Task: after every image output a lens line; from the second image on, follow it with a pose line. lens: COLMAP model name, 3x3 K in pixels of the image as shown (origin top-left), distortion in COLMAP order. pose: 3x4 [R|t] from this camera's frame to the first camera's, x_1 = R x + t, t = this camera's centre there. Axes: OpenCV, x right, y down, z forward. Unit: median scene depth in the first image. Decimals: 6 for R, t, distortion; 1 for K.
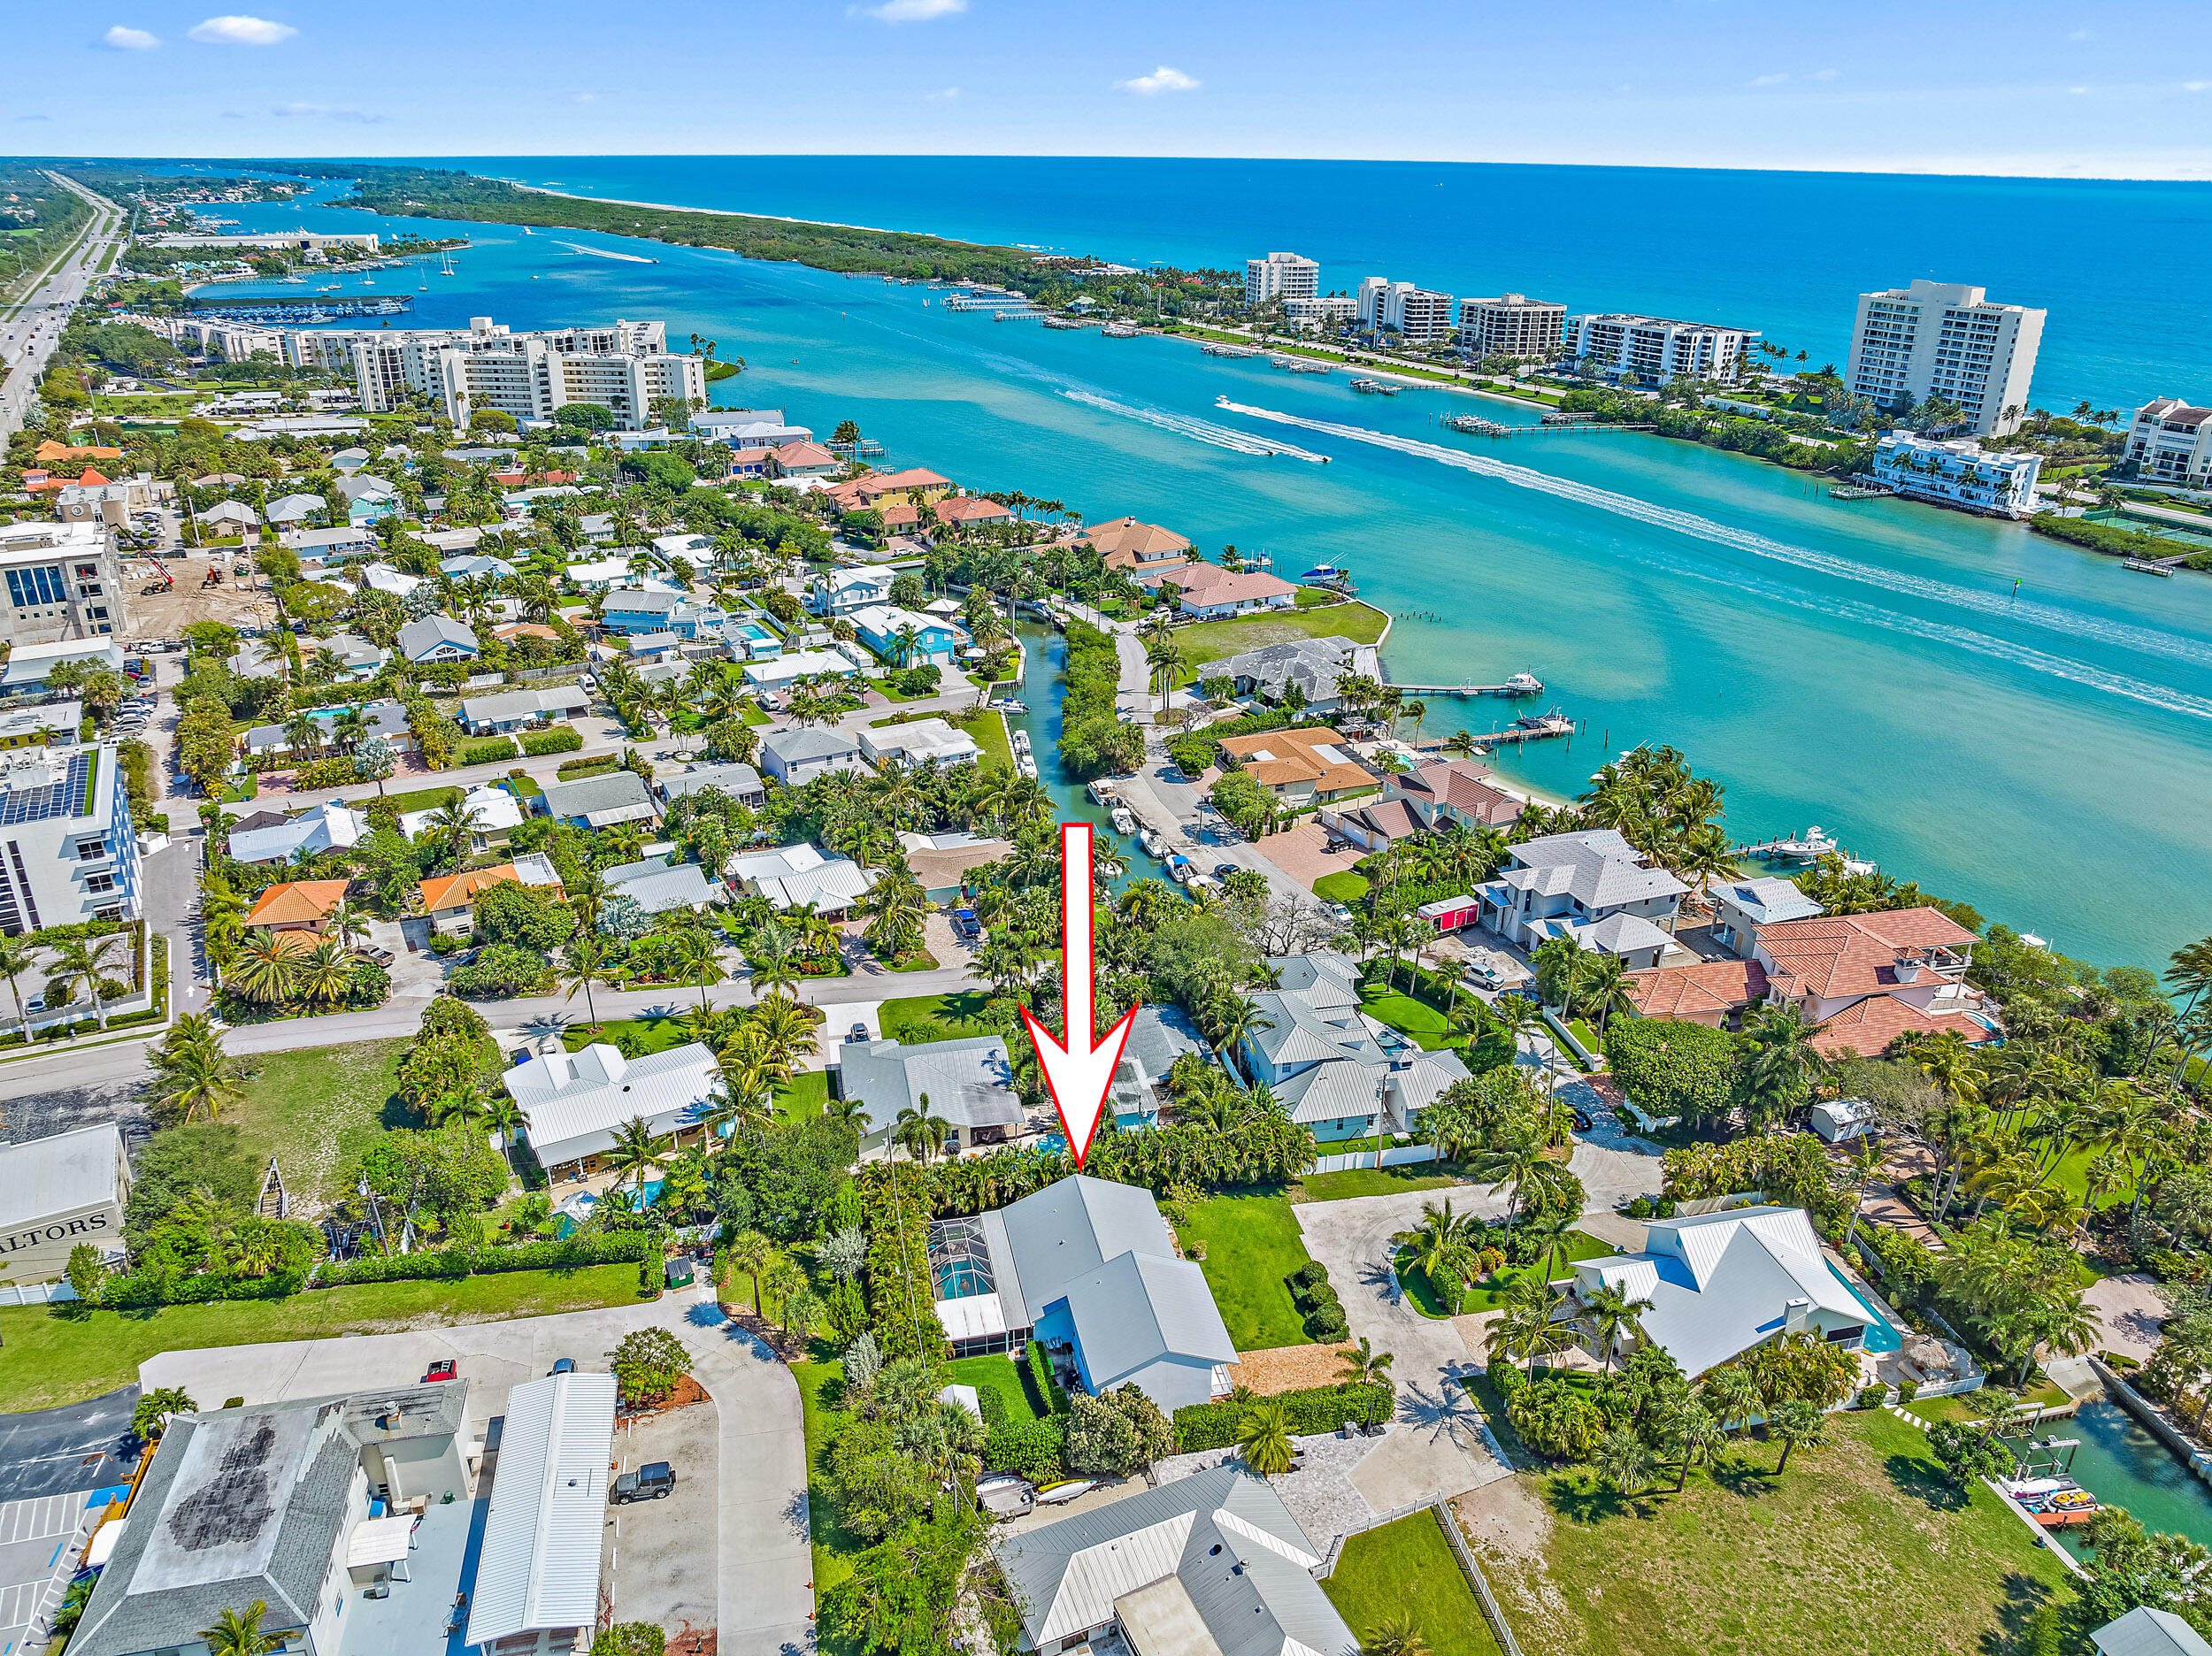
lens RADIAL K [[1557.1, 0, 1106.0], [0, 1557.1, 828.0], [0, 0, 1]] dist [-0.042953, 0.002355]
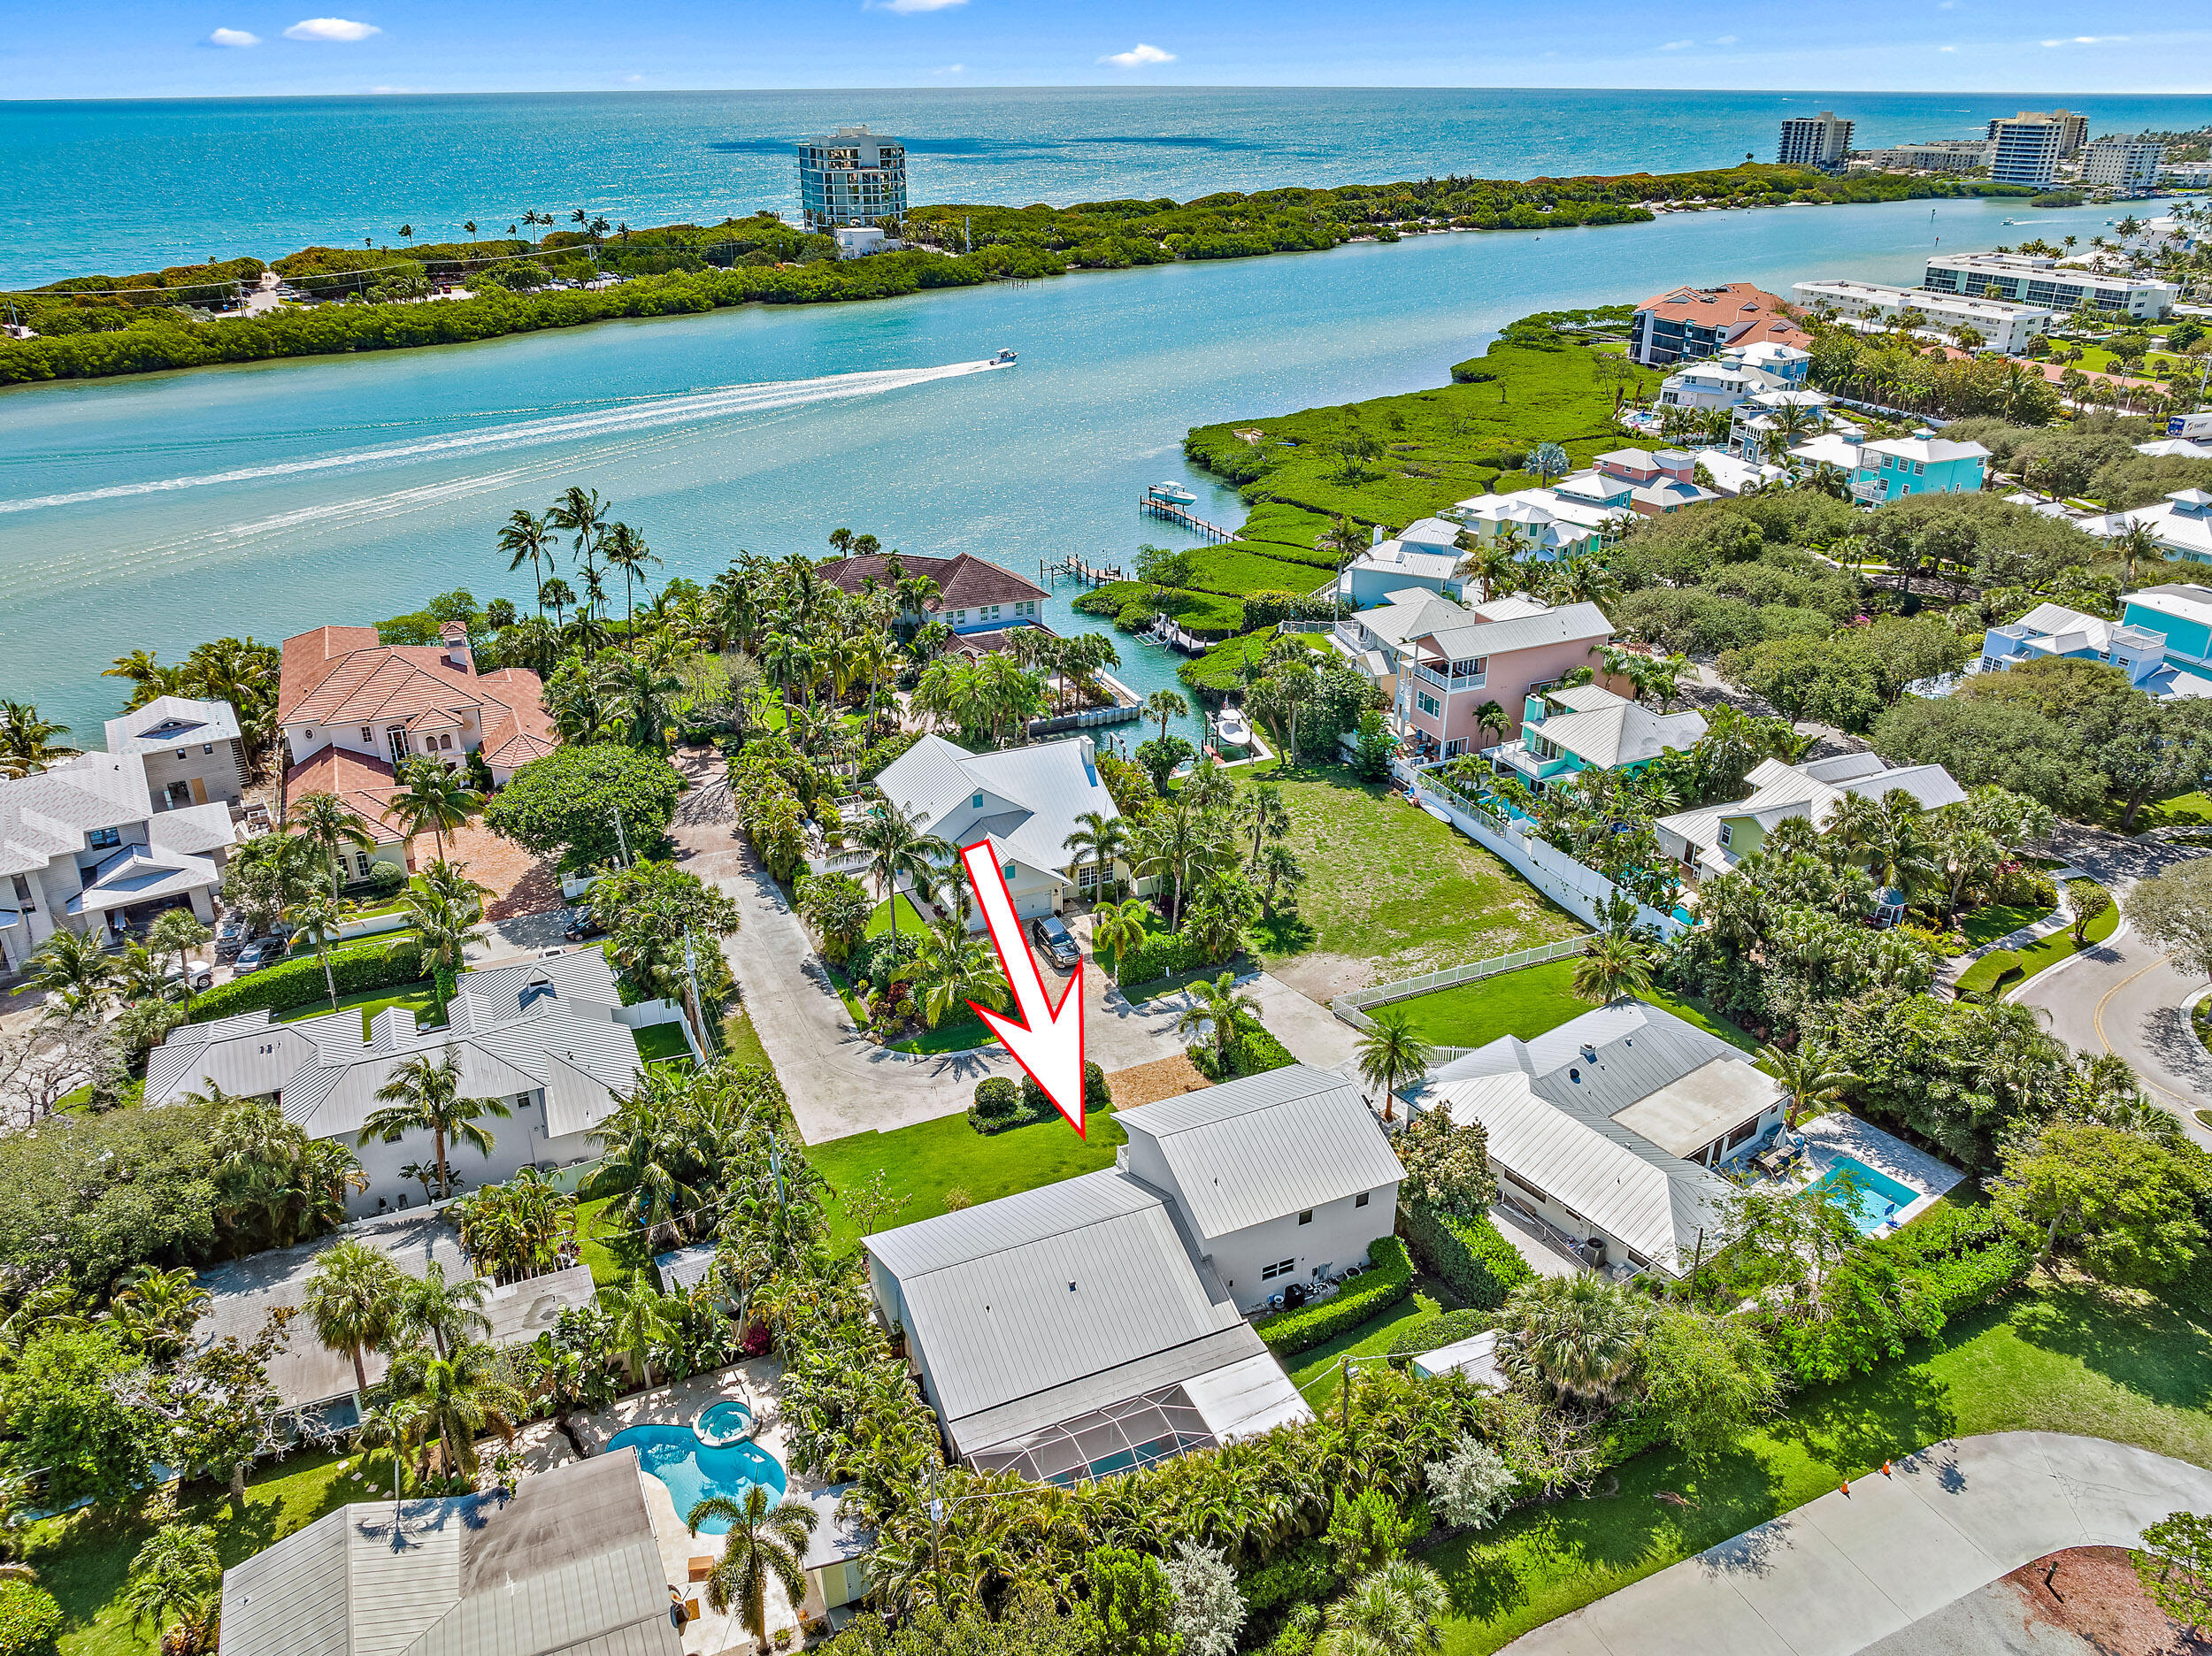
lens RADIAL K [[1577.4, 0, 1106.0], [0, 1577.4, 828.0], [0, 0, 1]] dist [-0.039309, -0.004333]
pose [[-0.206991, -0.431020, 0.878280, -0.235939], [0.391003, 0.786464, 0.478112, -0.068316], [-0.896812, 0.442375, 0.005740, 0.465033]]
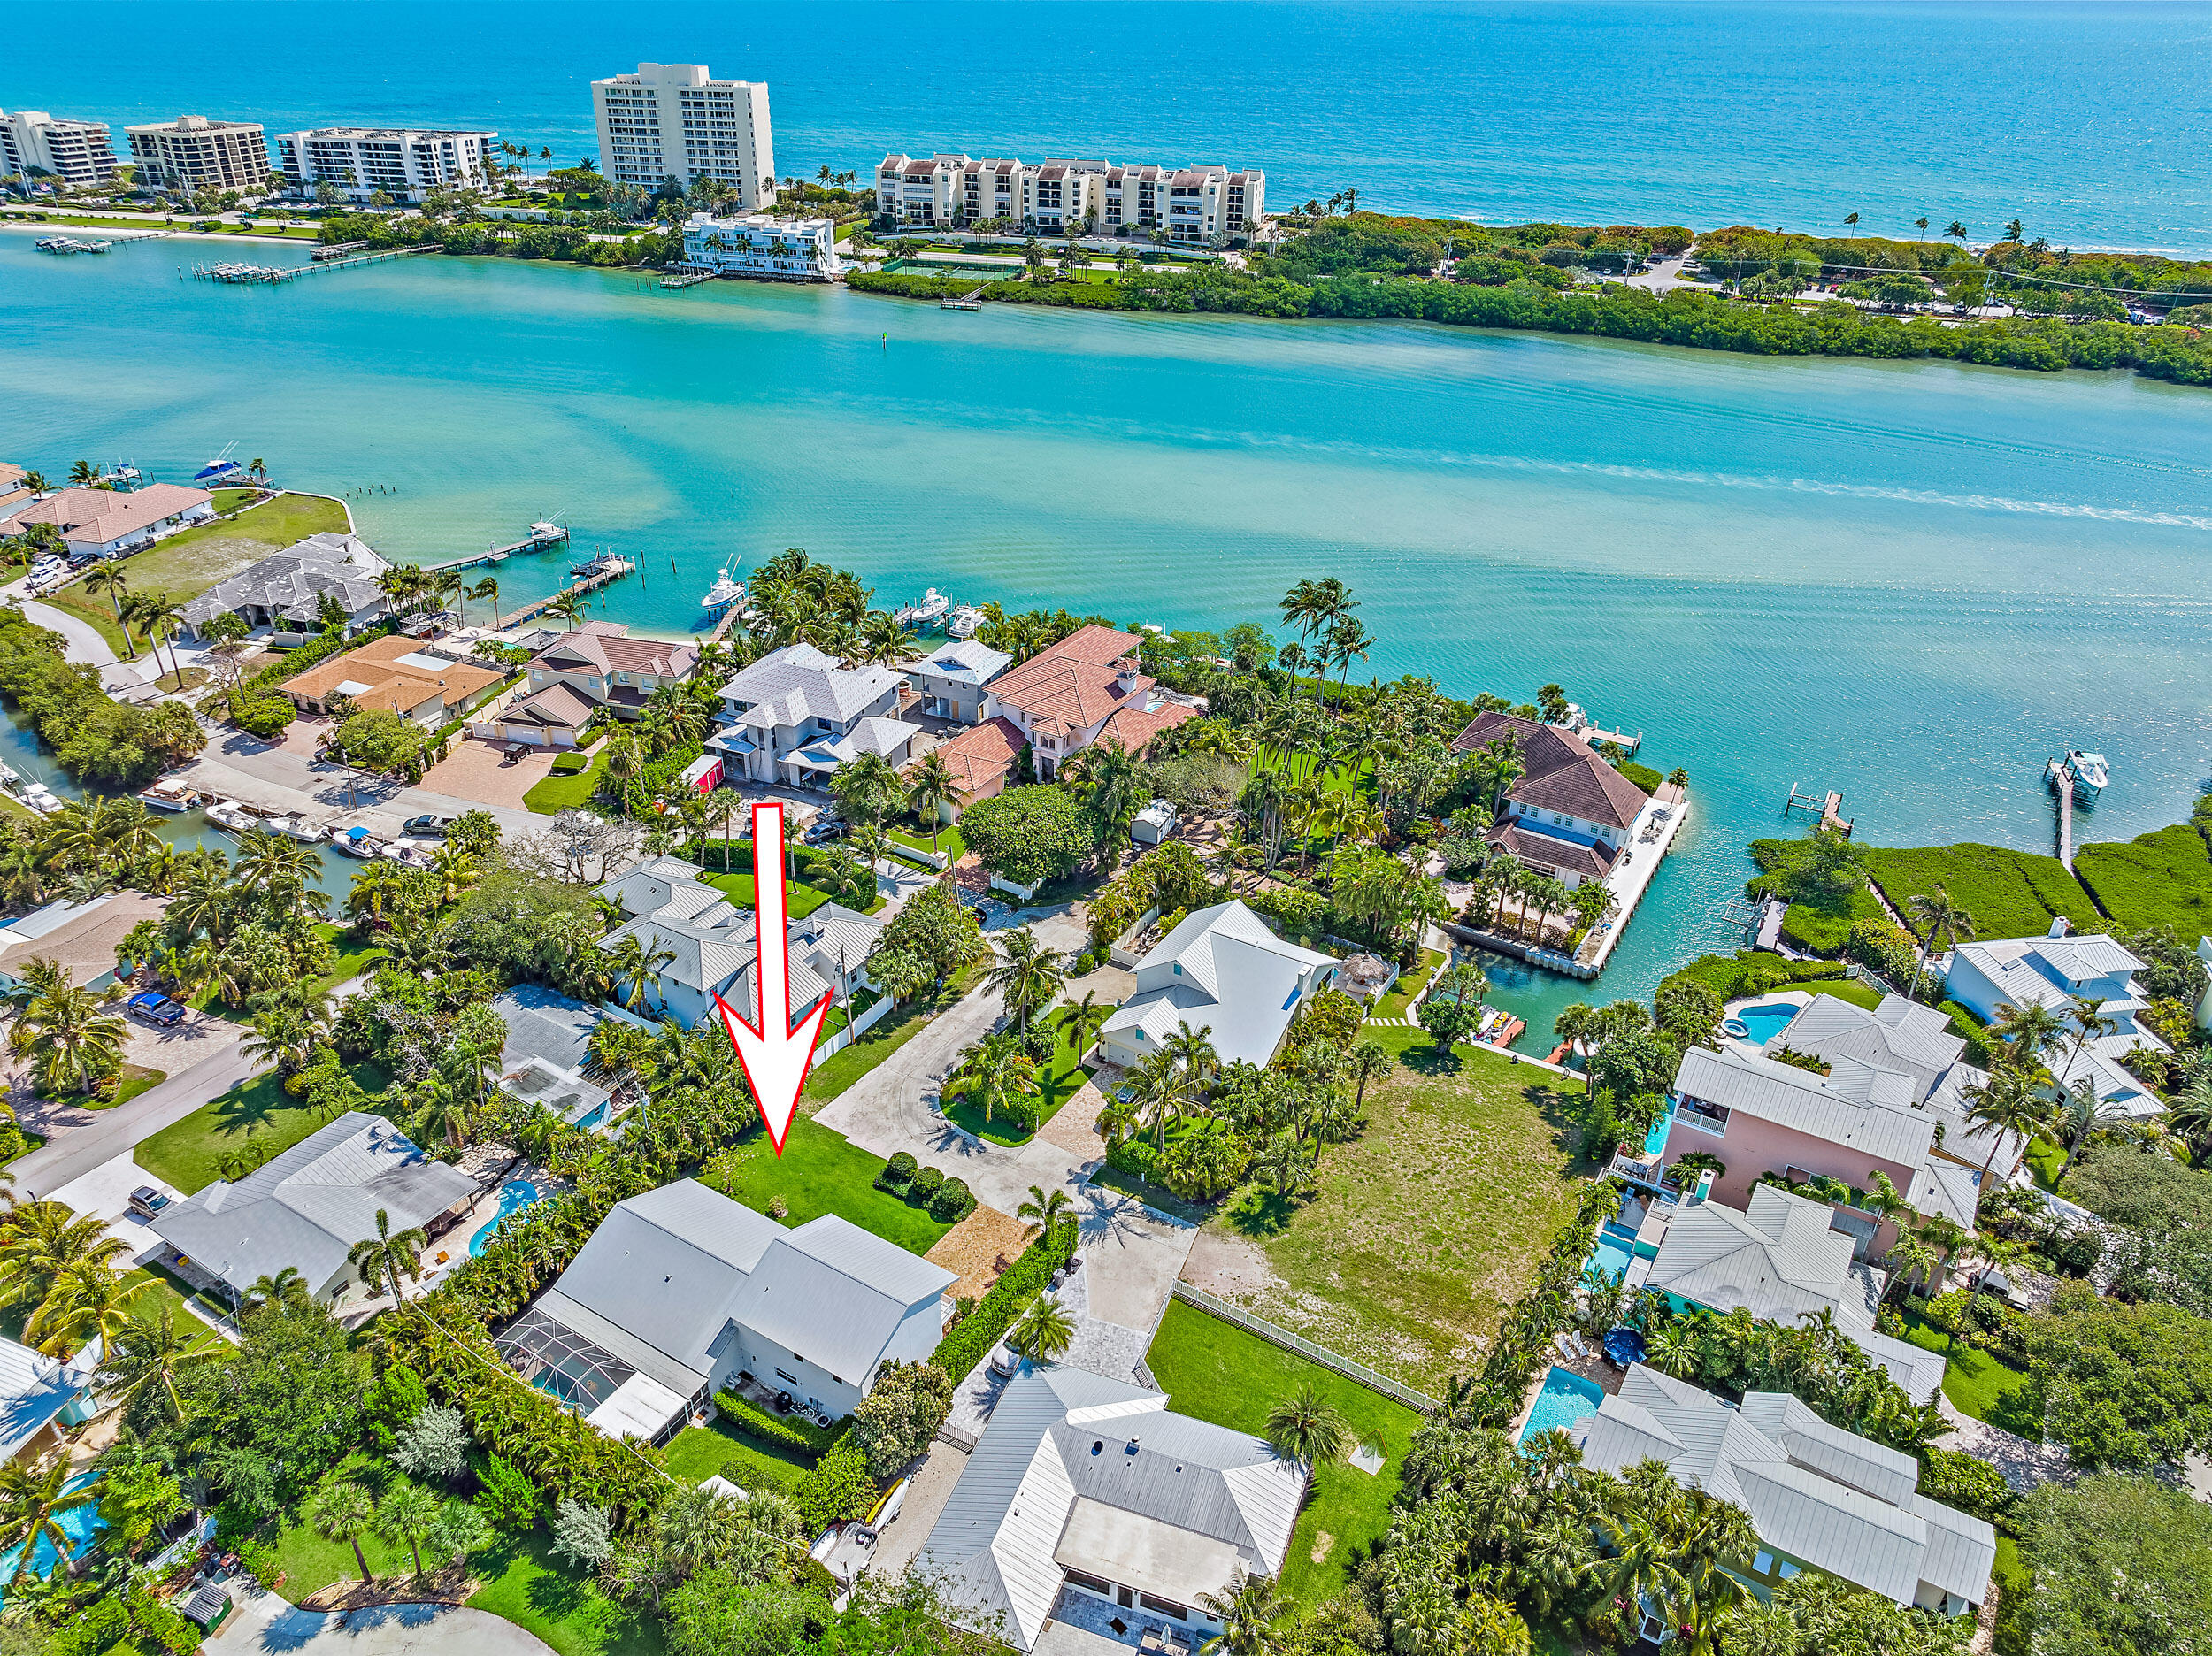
lens RADIAL K [[1548.3, 0, 1106.0], [0, 1548.3, 828.0], [0, 0, 1]] dist [-0.039130, 0.009533]
pose [[0.695373, -0.358368, 0.622920, -0.150179], [0.286562, 0.933171, 0.216965, -0.036680], [-0.659044, 0.027634, 0.751596, 0.108564]]
